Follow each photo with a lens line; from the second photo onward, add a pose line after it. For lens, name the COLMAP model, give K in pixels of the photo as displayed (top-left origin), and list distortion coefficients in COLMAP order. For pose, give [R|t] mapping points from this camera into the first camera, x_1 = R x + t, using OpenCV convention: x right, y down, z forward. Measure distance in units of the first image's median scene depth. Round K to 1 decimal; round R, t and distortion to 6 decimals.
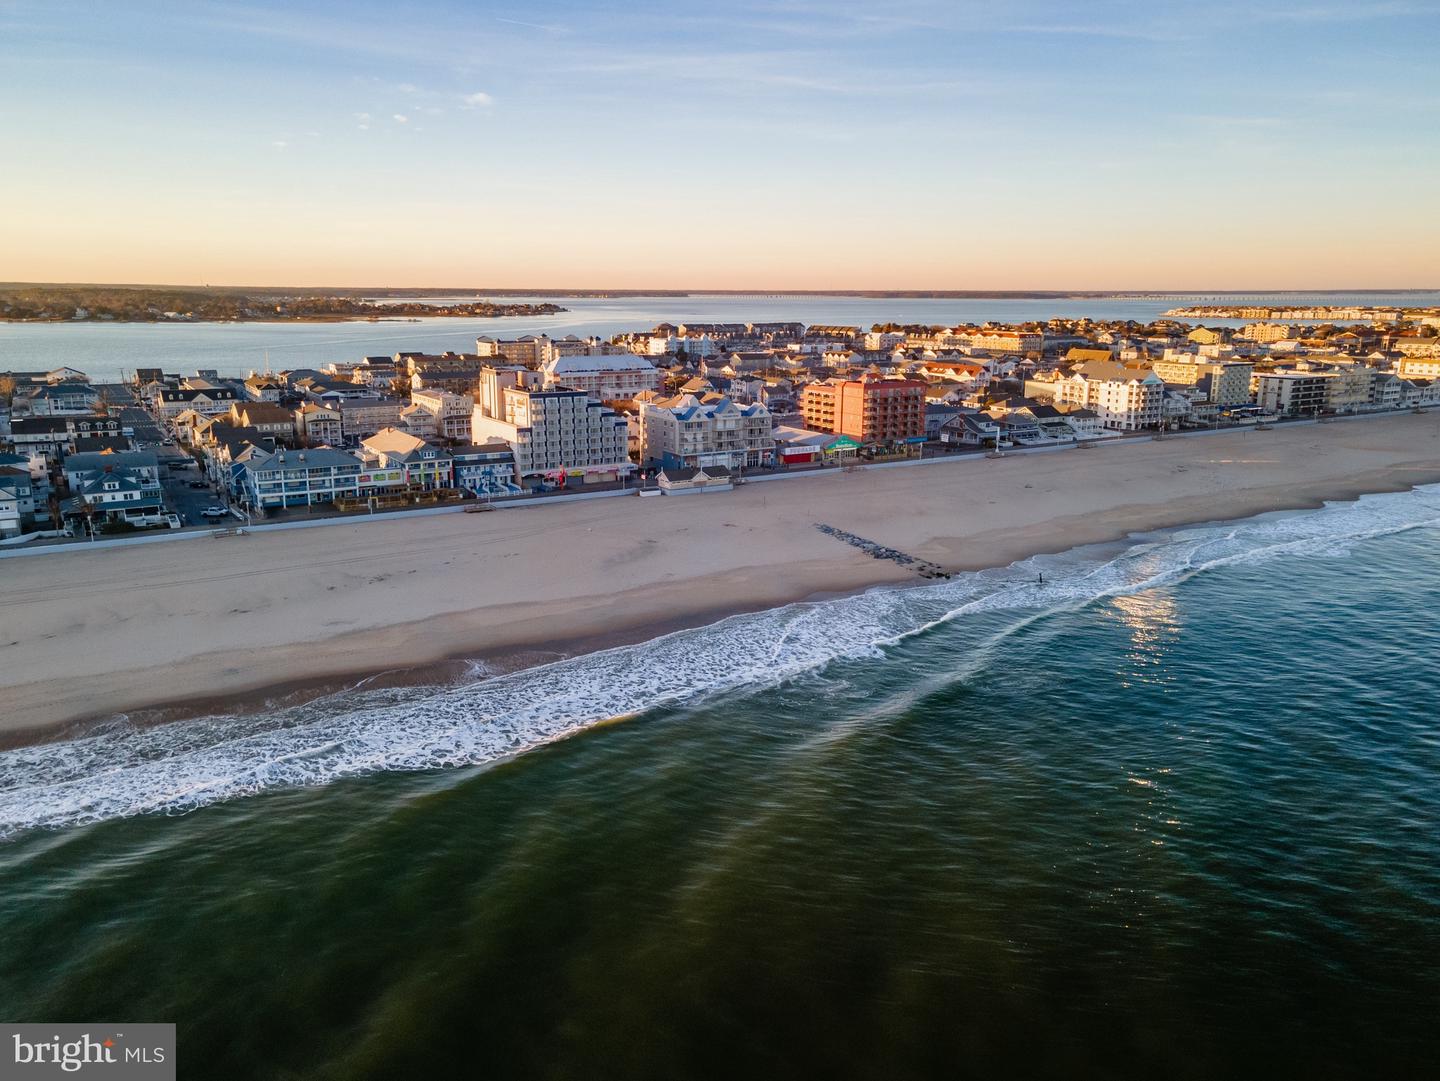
lens RADIAL K [[1080.7, 0, 720.0], [0, 1080.7, 540.5], [0, 0, 1]] dist [0.019289, 0.054570]
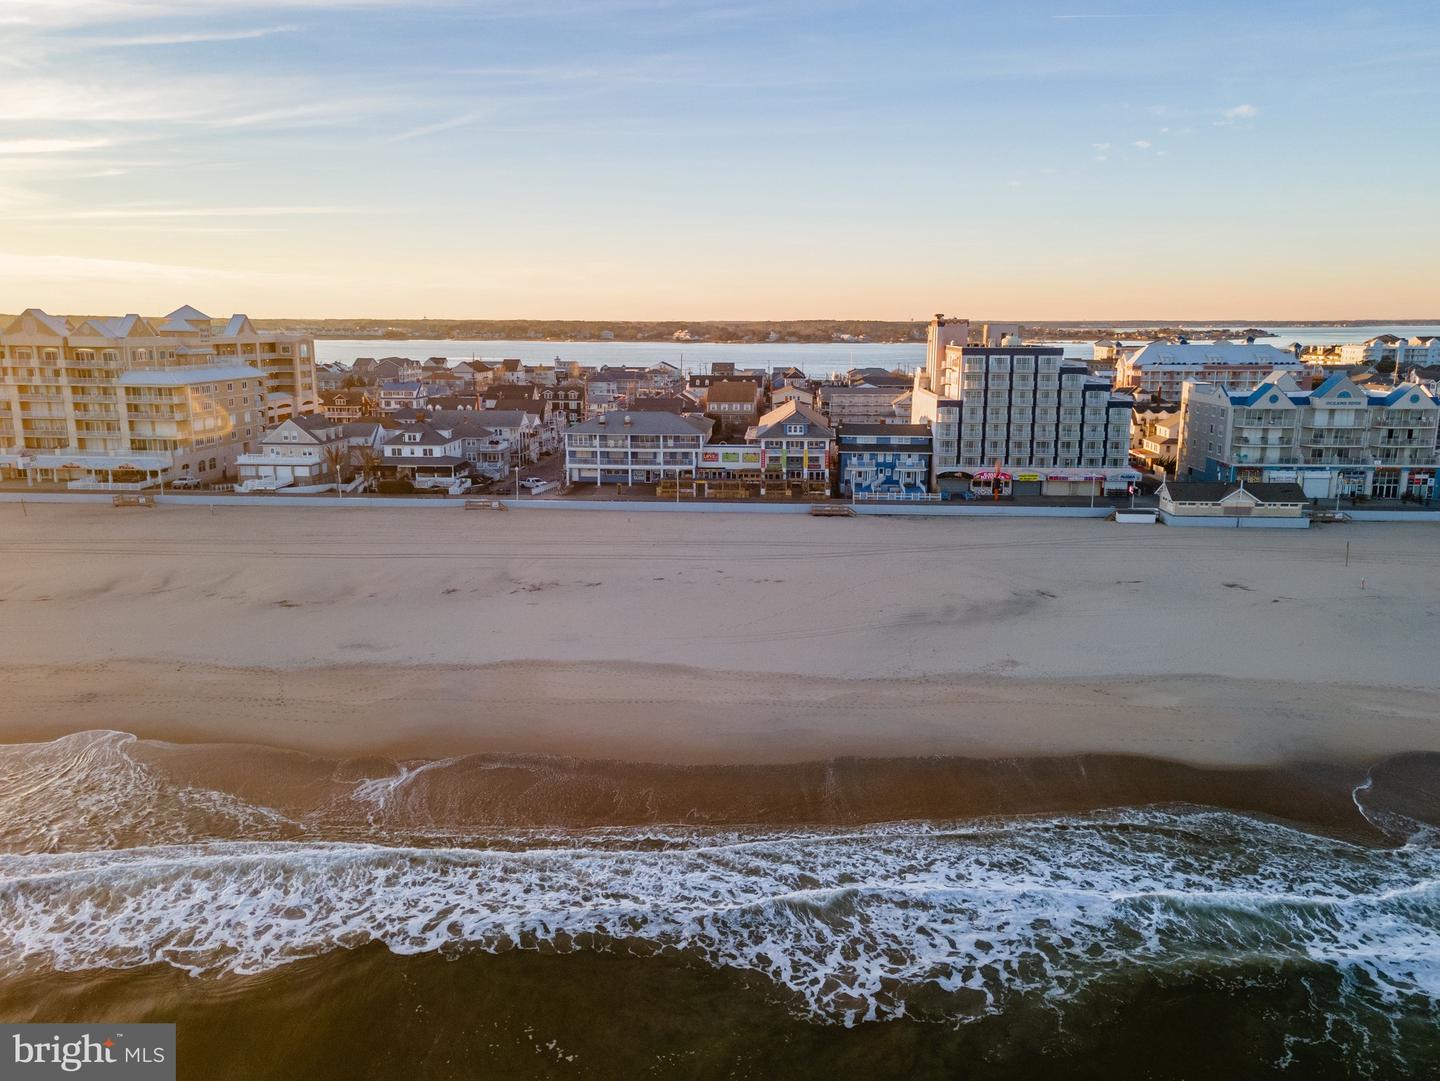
lens RADIAL K [[1104.0, 0, 707.6], [0, 1104.0, 530.6], [0, 0, 1]] dist [0.035155, 0.002199]
pose [[0.814960, 0.103858, -0.570134, 0.072877], [-0.128987, 0.991639, -0.003735, -0.004495], [0.564979, 0.076584, 0.821543, 0.318753]]
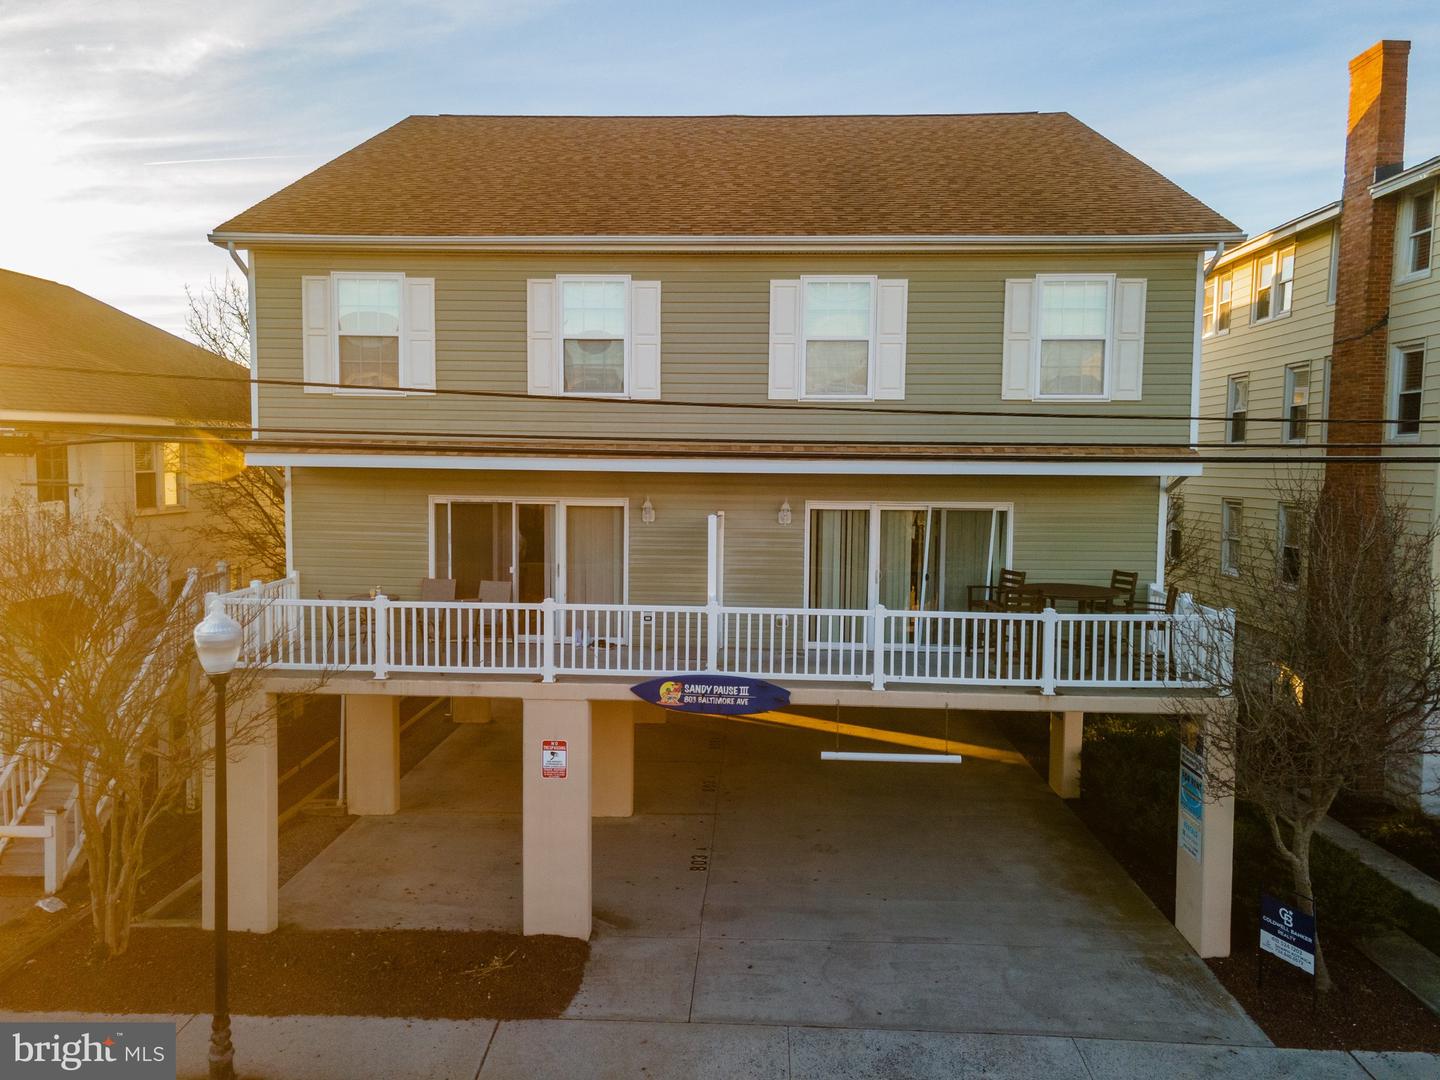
lens RADIAL K [[1045.0, 0, 711.9], [0, 1045.0, 530.8], [0, 0, 1]] dist [0.037840, 0.010648]
pose [[0.827791, 0.040649, -0.559562, -0.417192], [-0.131563, 0.983626, -0.123173, -0.098745], [0.545393, 0.175580, 0.819585, 1.035359]]
